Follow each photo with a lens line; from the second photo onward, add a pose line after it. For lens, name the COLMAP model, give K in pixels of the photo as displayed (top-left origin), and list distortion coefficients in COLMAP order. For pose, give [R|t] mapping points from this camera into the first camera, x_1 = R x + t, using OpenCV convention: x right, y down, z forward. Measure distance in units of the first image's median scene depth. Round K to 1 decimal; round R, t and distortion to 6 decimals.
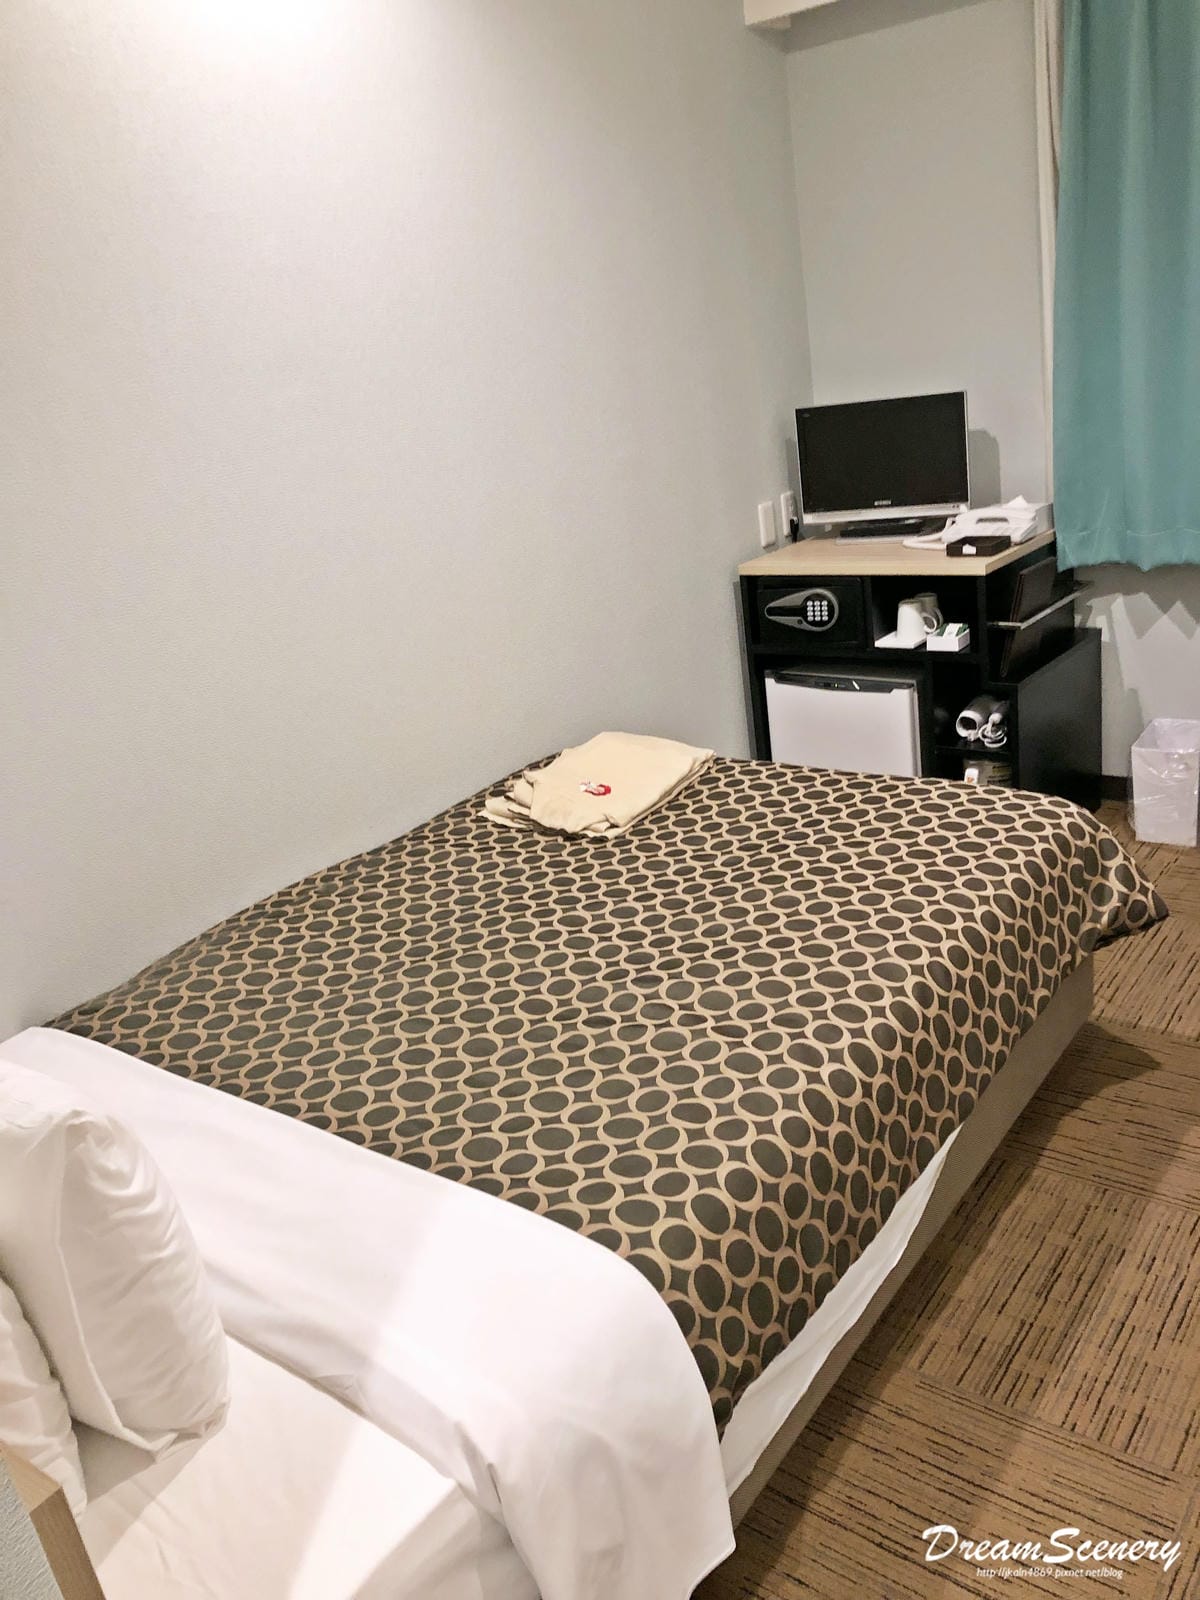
lens RADIAL K [[1280.4, 0, 600.0], [0, 1280.4, 800.0], [0, 0, 1]] dist [-0.033499, -0.003428]
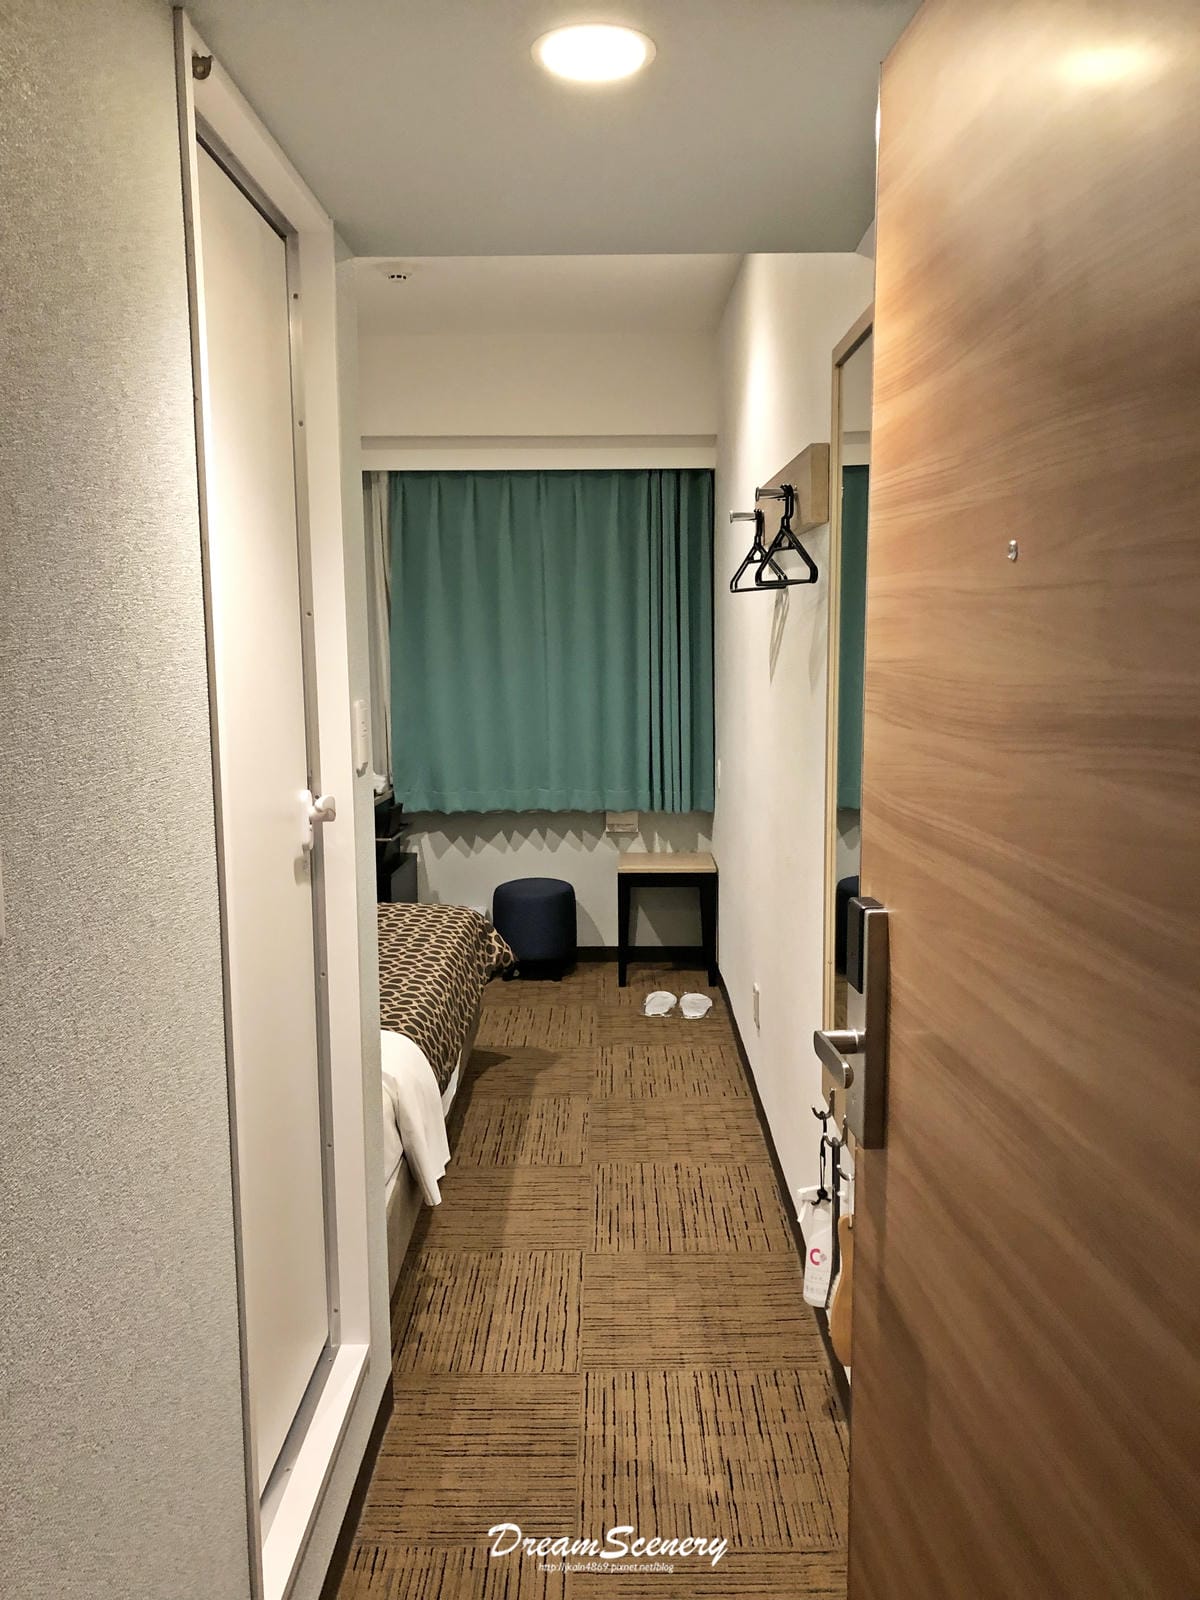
lens RADIAL K [[1280.4, 0, 600.0], [0, 1280.4, 800.0], [0, 0, 1]] dist [-0.033499, -0.003428]
pose [[0.795582, 0.055381, 0.603309, -0.446532], [0.103409, 0.968787, -0.225295, 0.209503], [-0.596955, 0.241628, 0.765023, -0.435535]]
